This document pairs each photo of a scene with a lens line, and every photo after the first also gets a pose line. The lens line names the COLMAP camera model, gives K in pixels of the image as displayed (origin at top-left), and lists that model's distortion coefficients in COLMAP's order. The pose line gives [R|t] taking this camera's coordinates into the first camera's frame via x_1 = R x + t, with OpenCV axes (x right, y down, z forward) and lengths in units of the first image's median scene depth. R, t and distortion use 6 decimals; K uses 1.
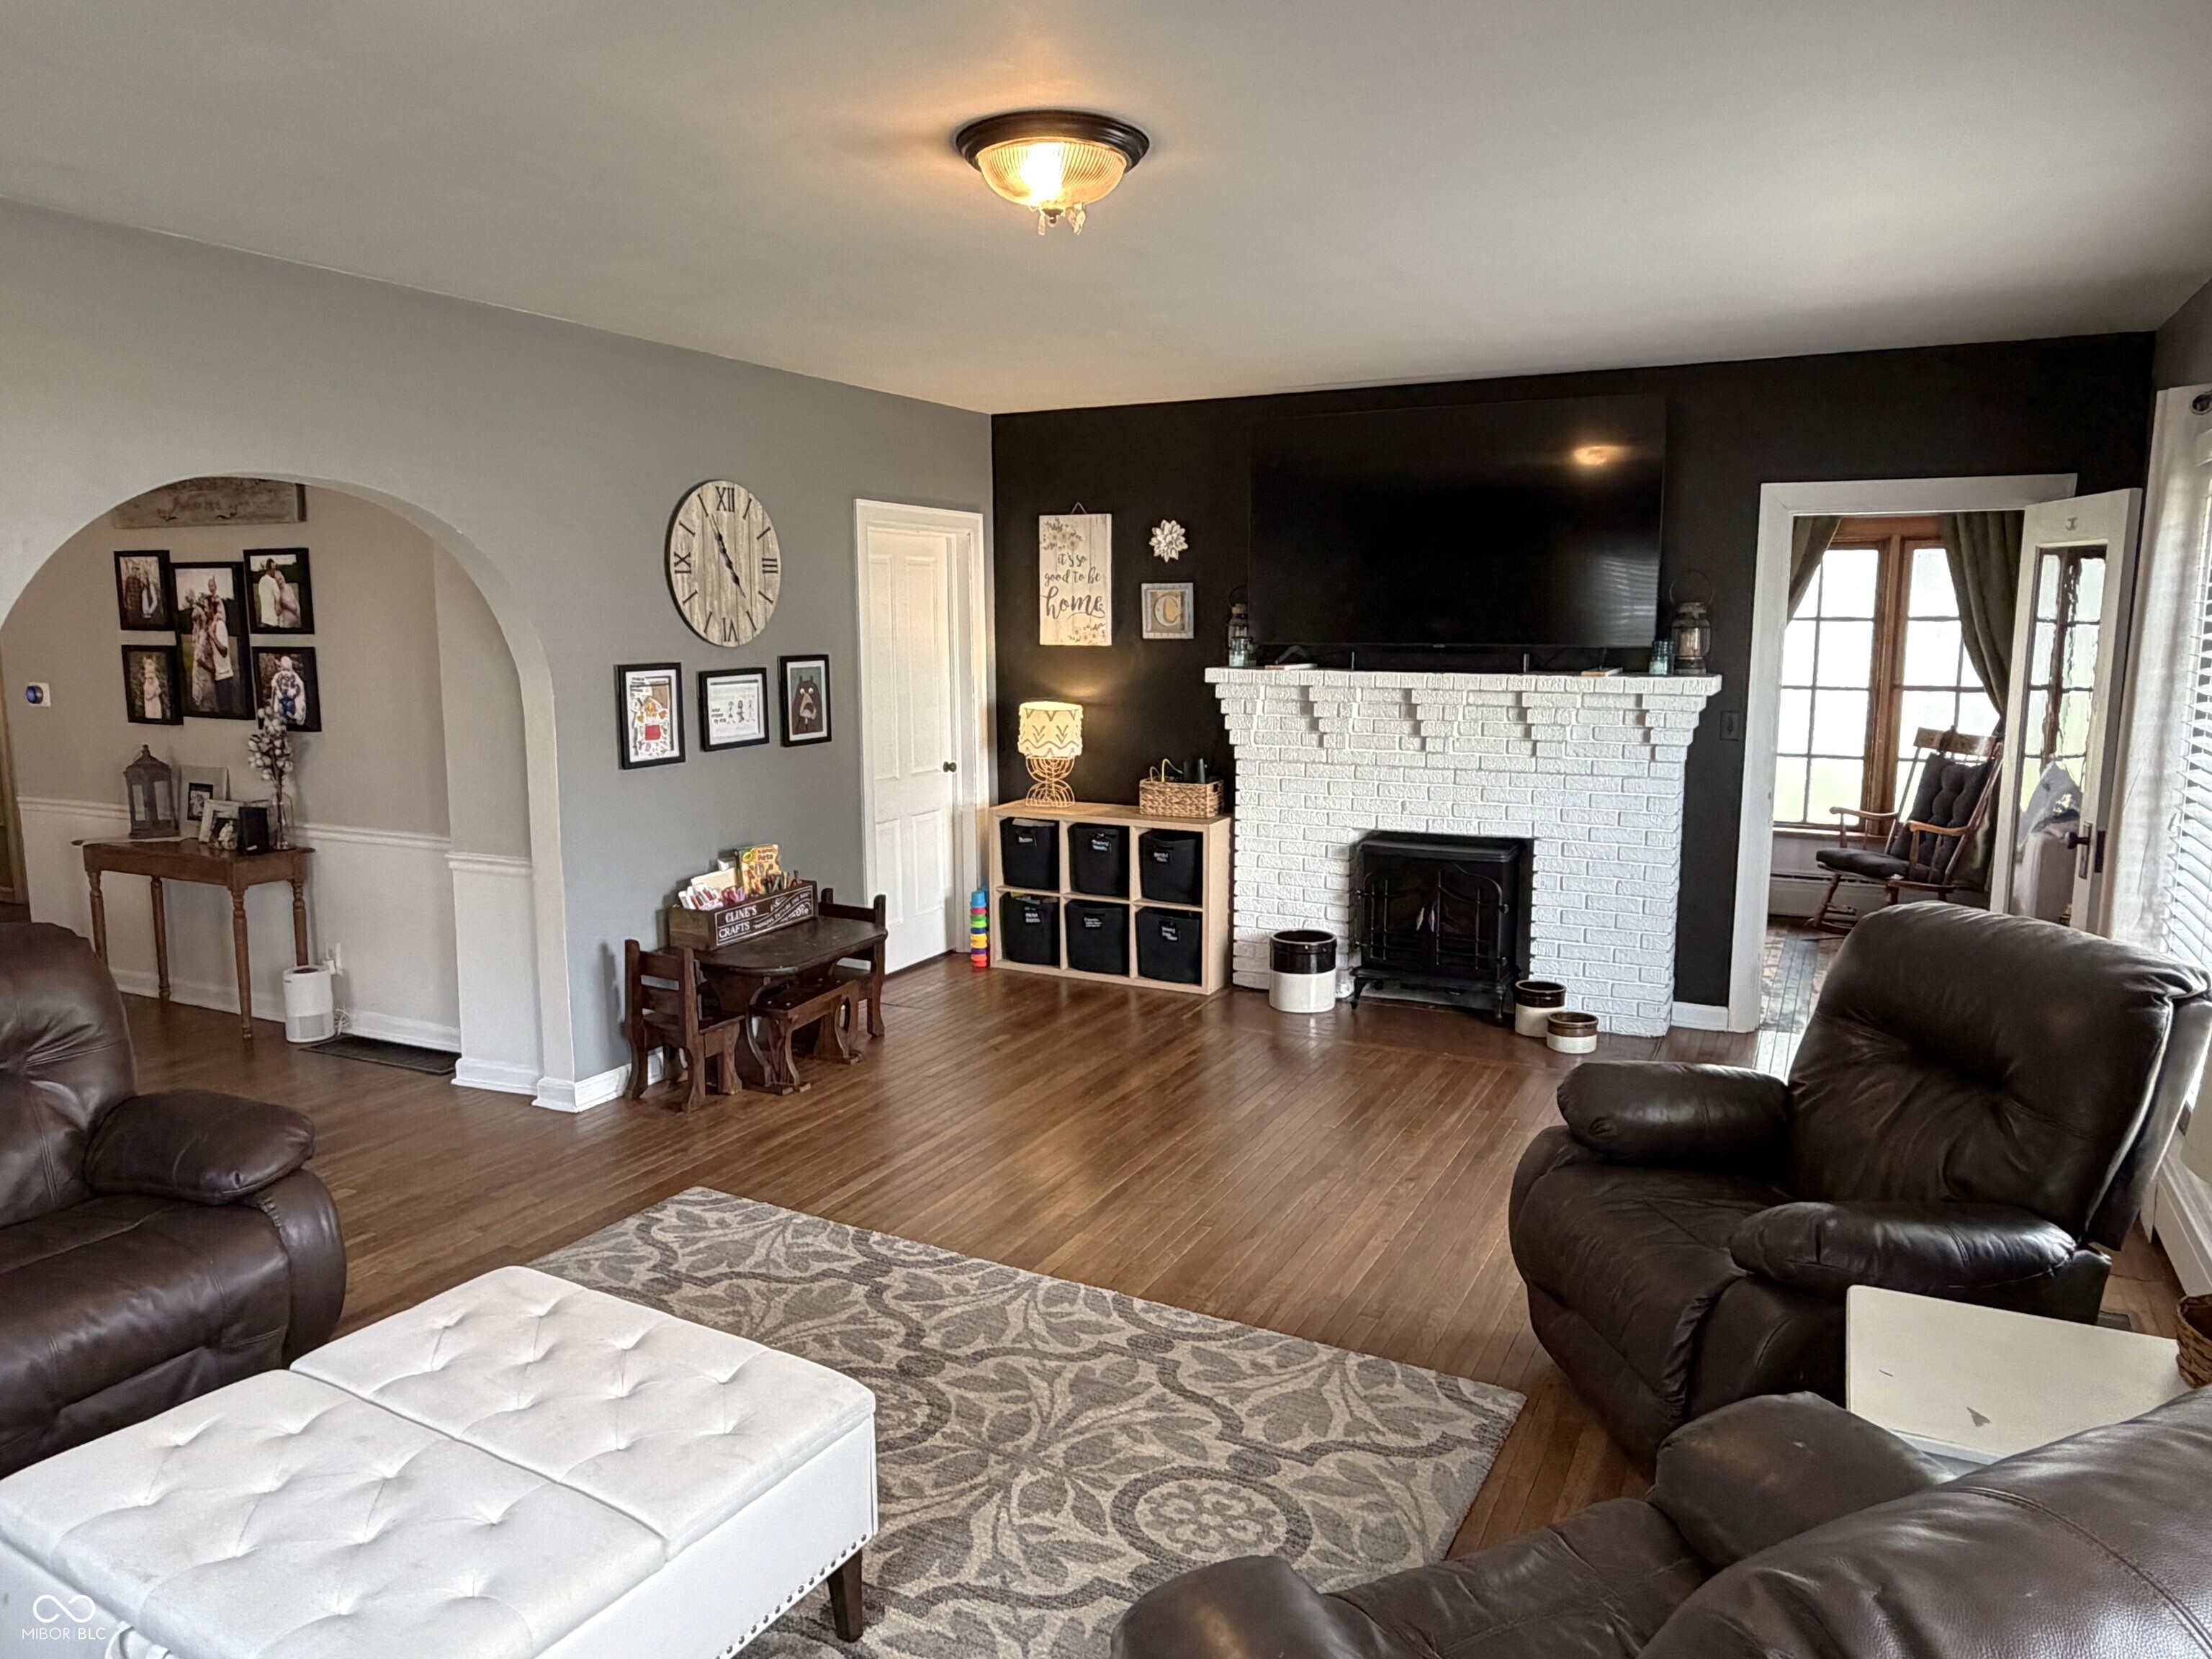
lens RADIAL K [[1486.4, 0, 1106.0], [0, 1486.4, 829.5], [0, 0, 1]] dist [0.004426, 0.000294]
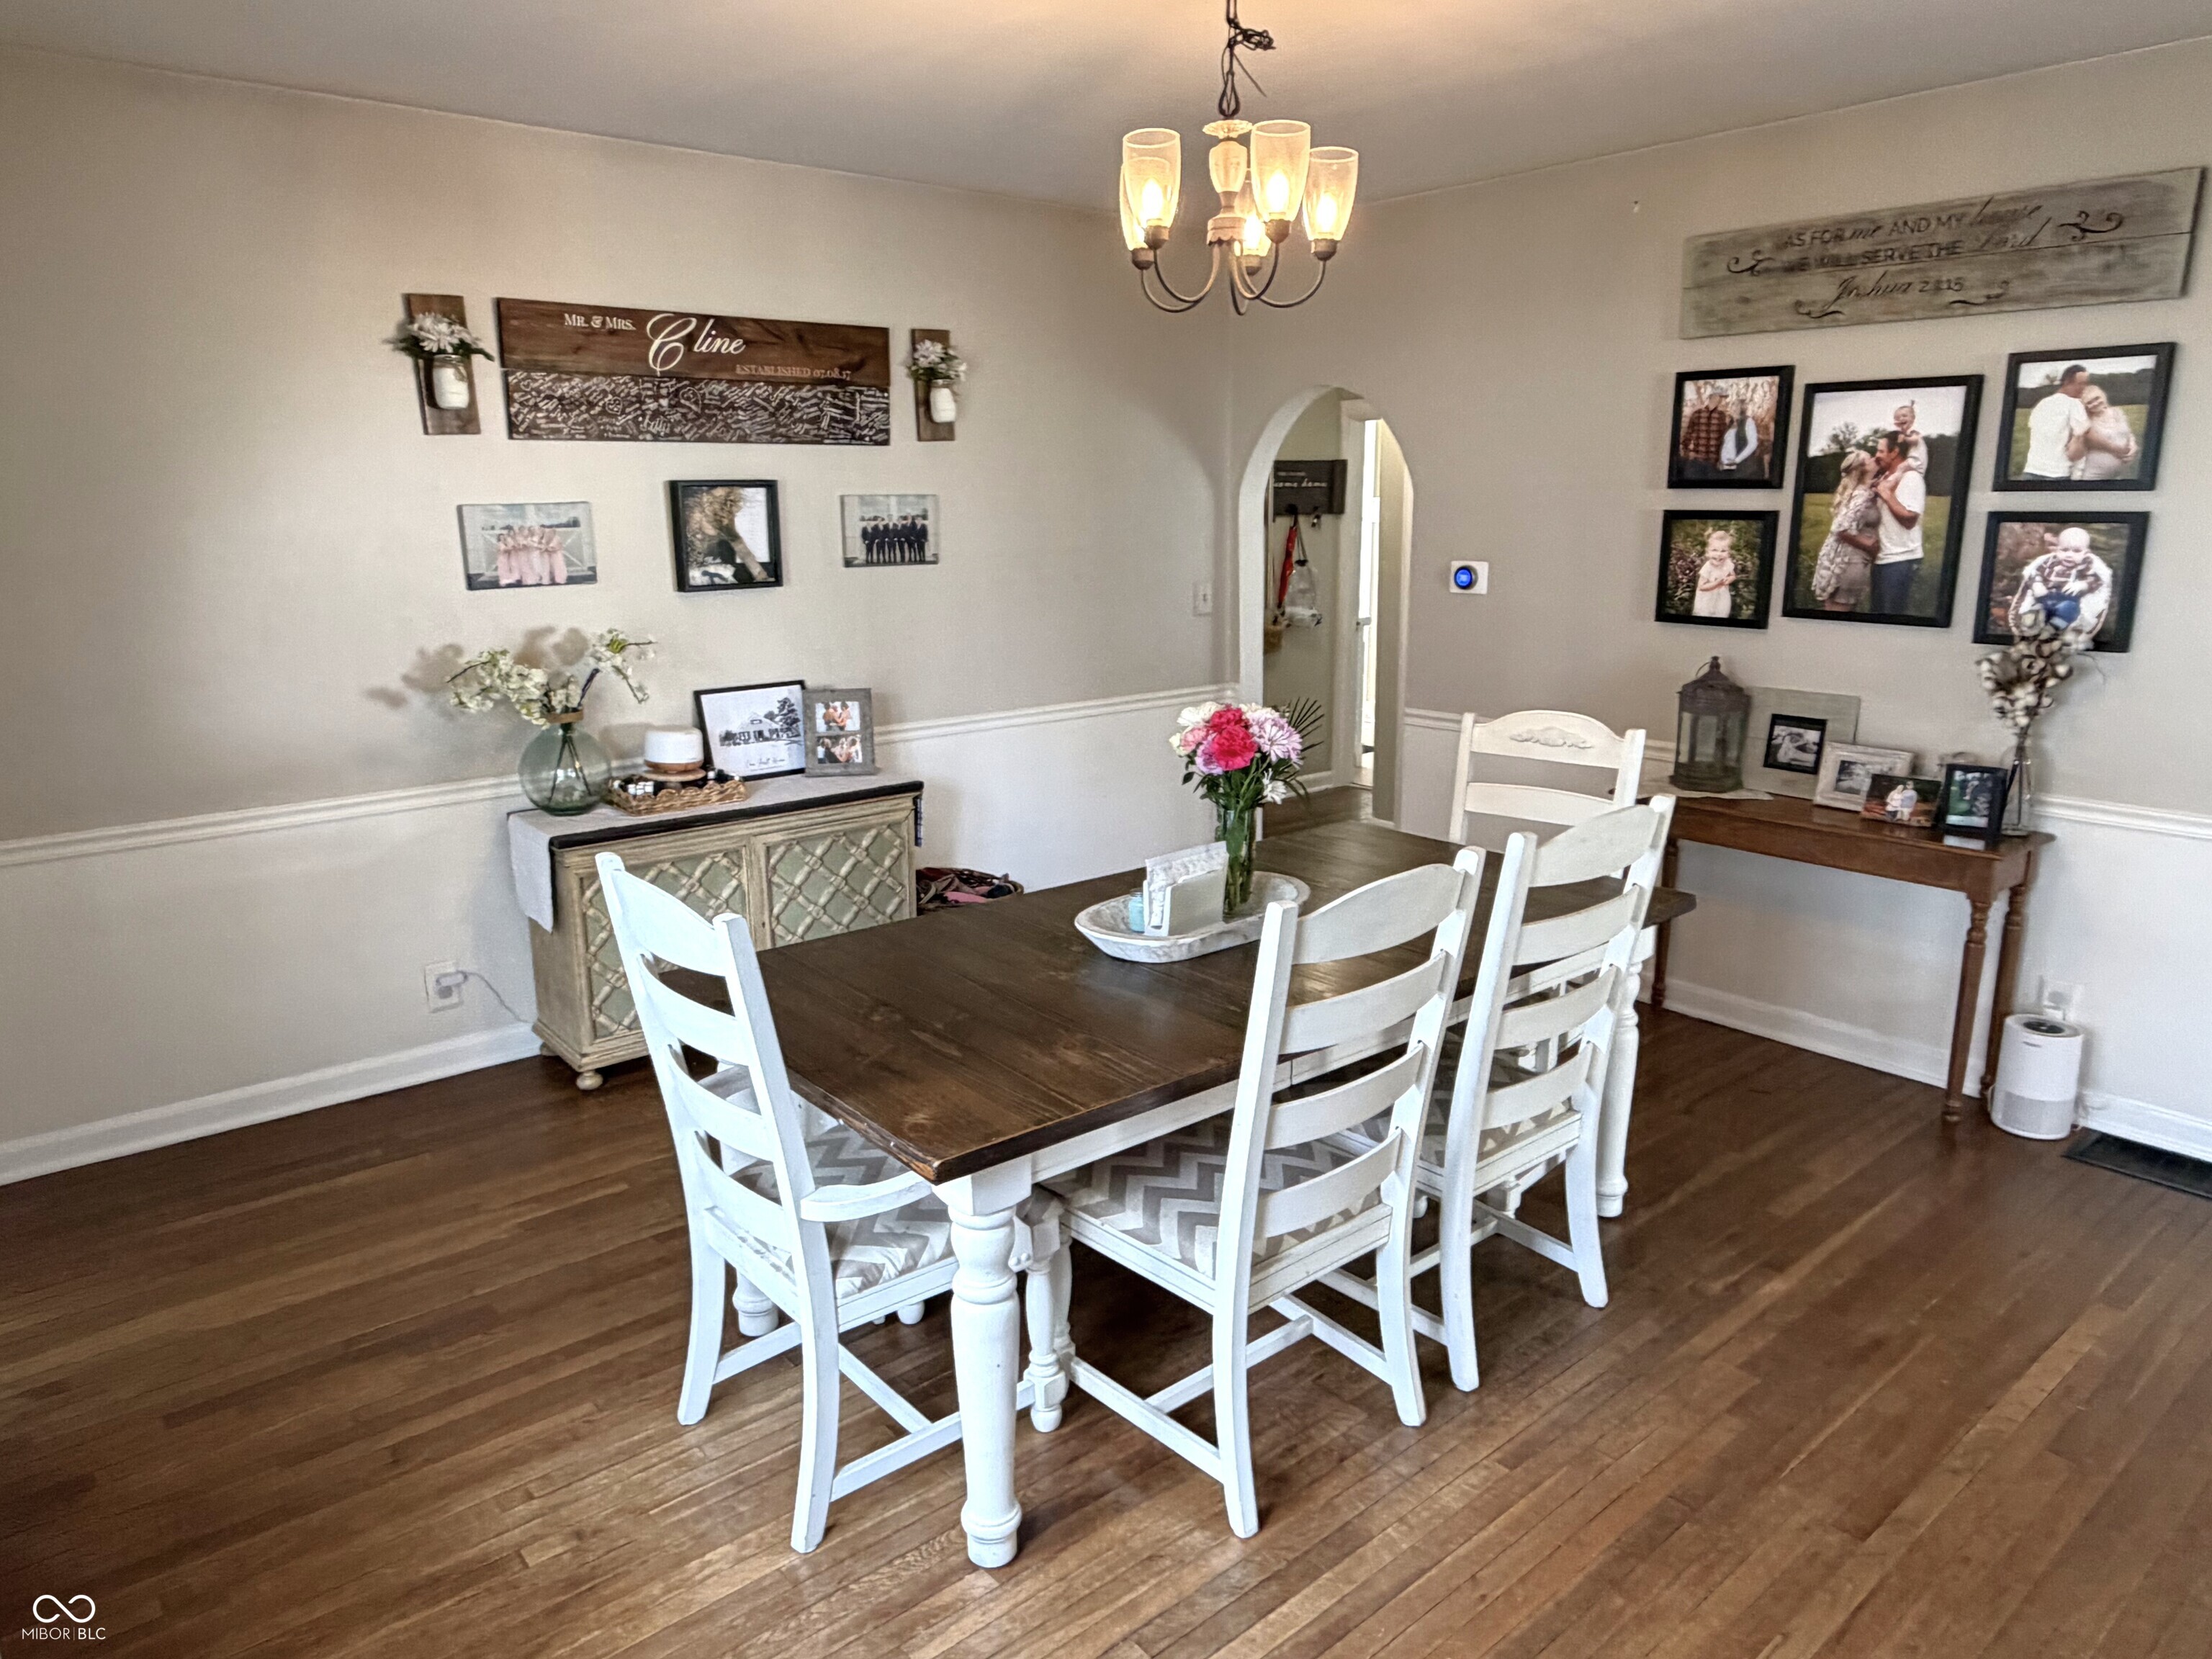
lens RADIAL K [[1437.3, 0, 1084.2], [0, 1437.3, 822.3], [0, 0, 1]] dist [0.004815, -0.000766]
pose [[0.918273, 0.082322, -0.387295, -0.686190], [-0.046835, 0.993864, 0.100206, -0.035321], [0.393167, -0.073877, 0.916494, 0.280278]]
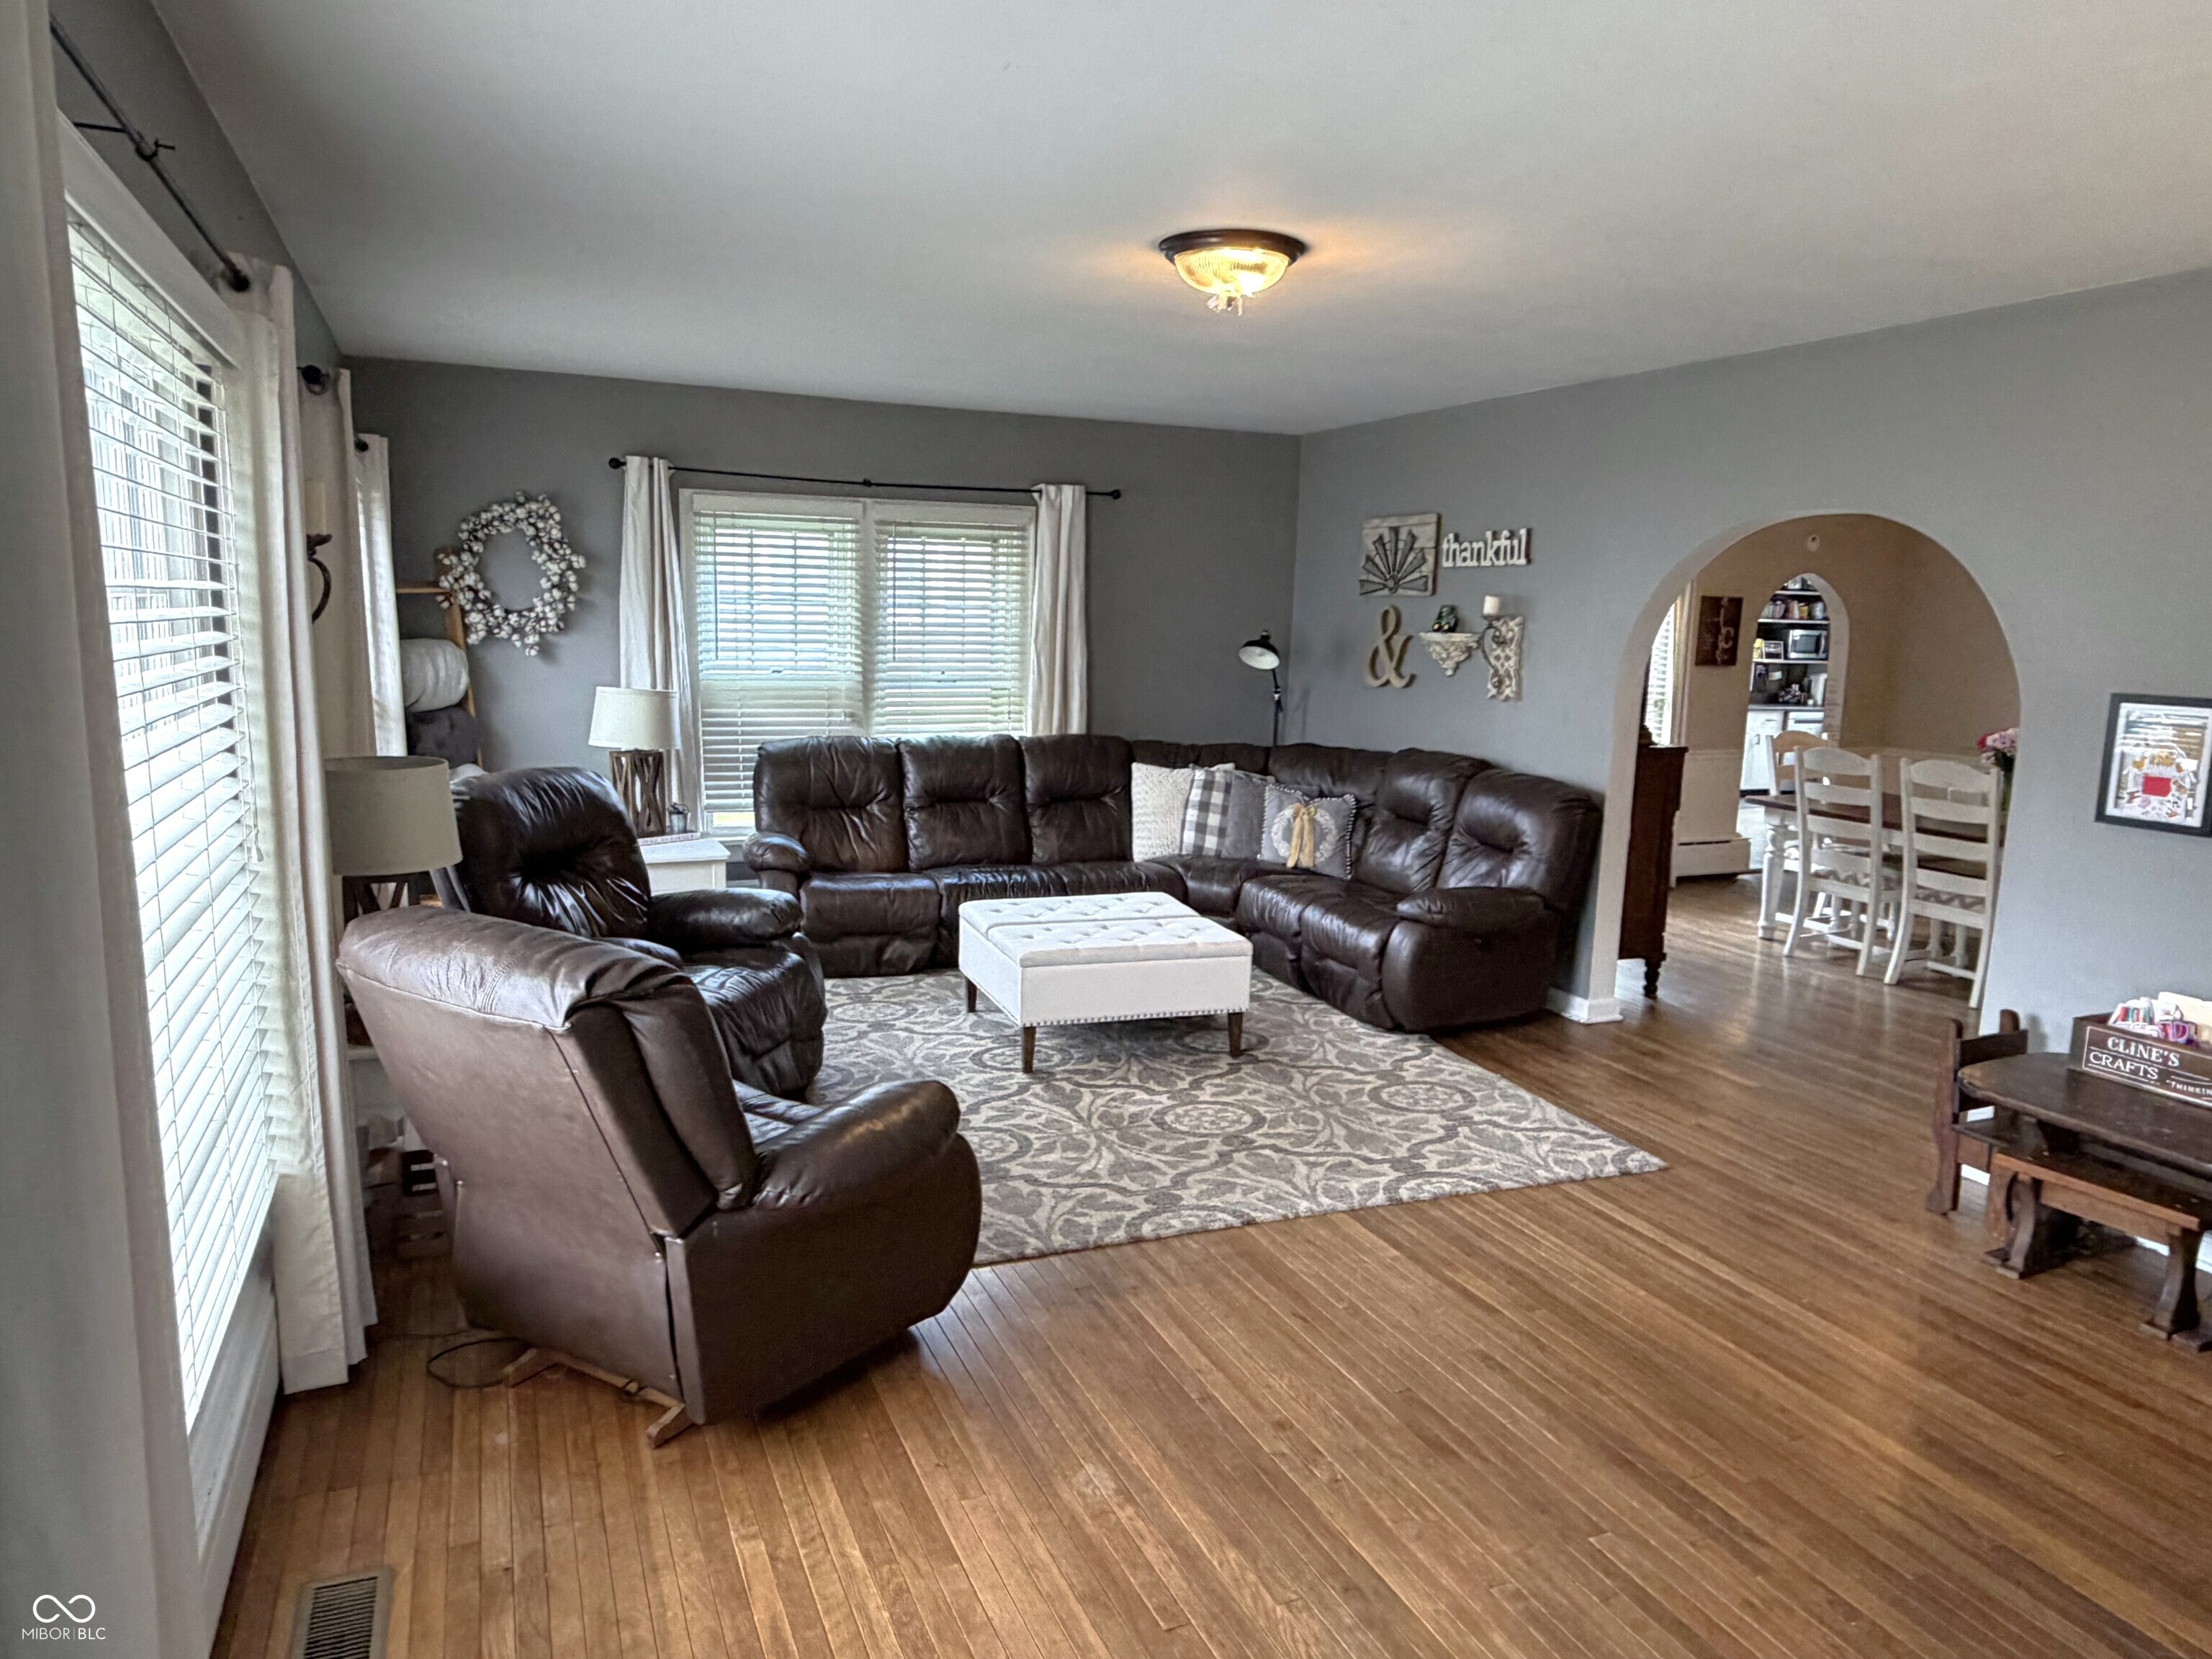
lens RADIAL K [[1443.5, 0, 1106.0], [0, 1443.5, 829.5], [0, 0, 1]] dist [0.007144, -0.001743]
pose [[-0.639986, 0.101587, -0.761642, 0.539234], [-0.136980, 0.960261, 0.243179, -0.133140], [0.756079, 0.259961, -0.600638, 0.920105]]
